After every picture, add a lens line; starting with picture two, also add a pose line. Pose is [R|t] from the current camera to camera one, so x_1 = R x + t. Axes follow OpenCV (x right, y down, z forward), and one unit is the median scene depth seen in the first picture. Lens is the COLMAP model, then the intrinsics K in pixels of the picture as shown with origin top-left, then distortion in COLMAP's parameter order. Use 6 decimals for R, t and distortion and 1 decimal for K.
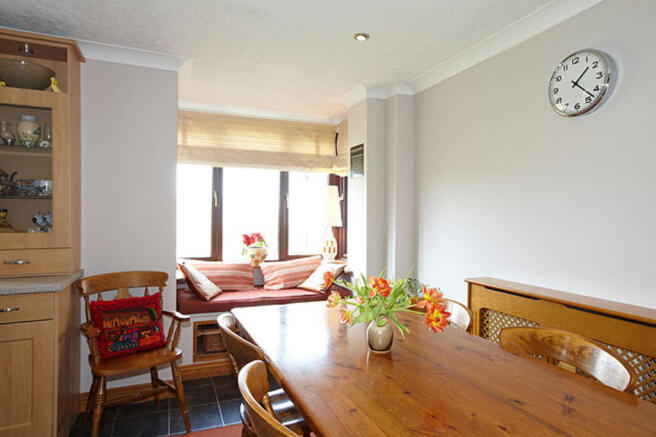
lens RADIAL K [[402.8, 0, 327.8], [0, 402.8, 214.3], [0, 0, 1]] dist [0.019724, 0.001497]
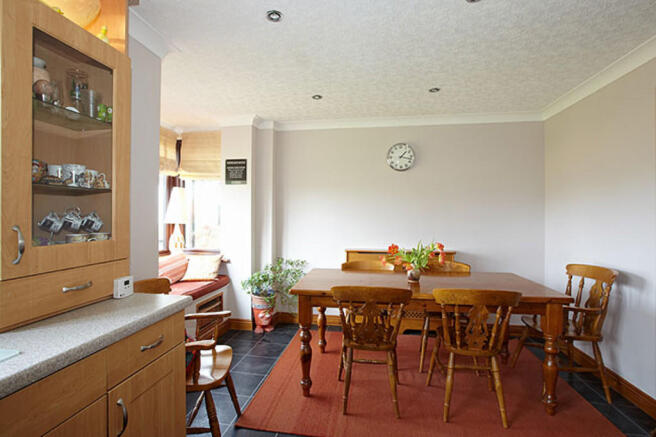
lens RADIAL K [[317.1, 0, 325.6], [0, 317.1, 216.1], [0, 0, 1]] dist [-0.018230, 0.001359]
pose [[0.519967, -0.003153, 0.854181, -0.665008], [-0.003685, 0.999976, 0.005934, 0.000965], [-0.854178, -0.006234, 0.519943, 0.255140]]
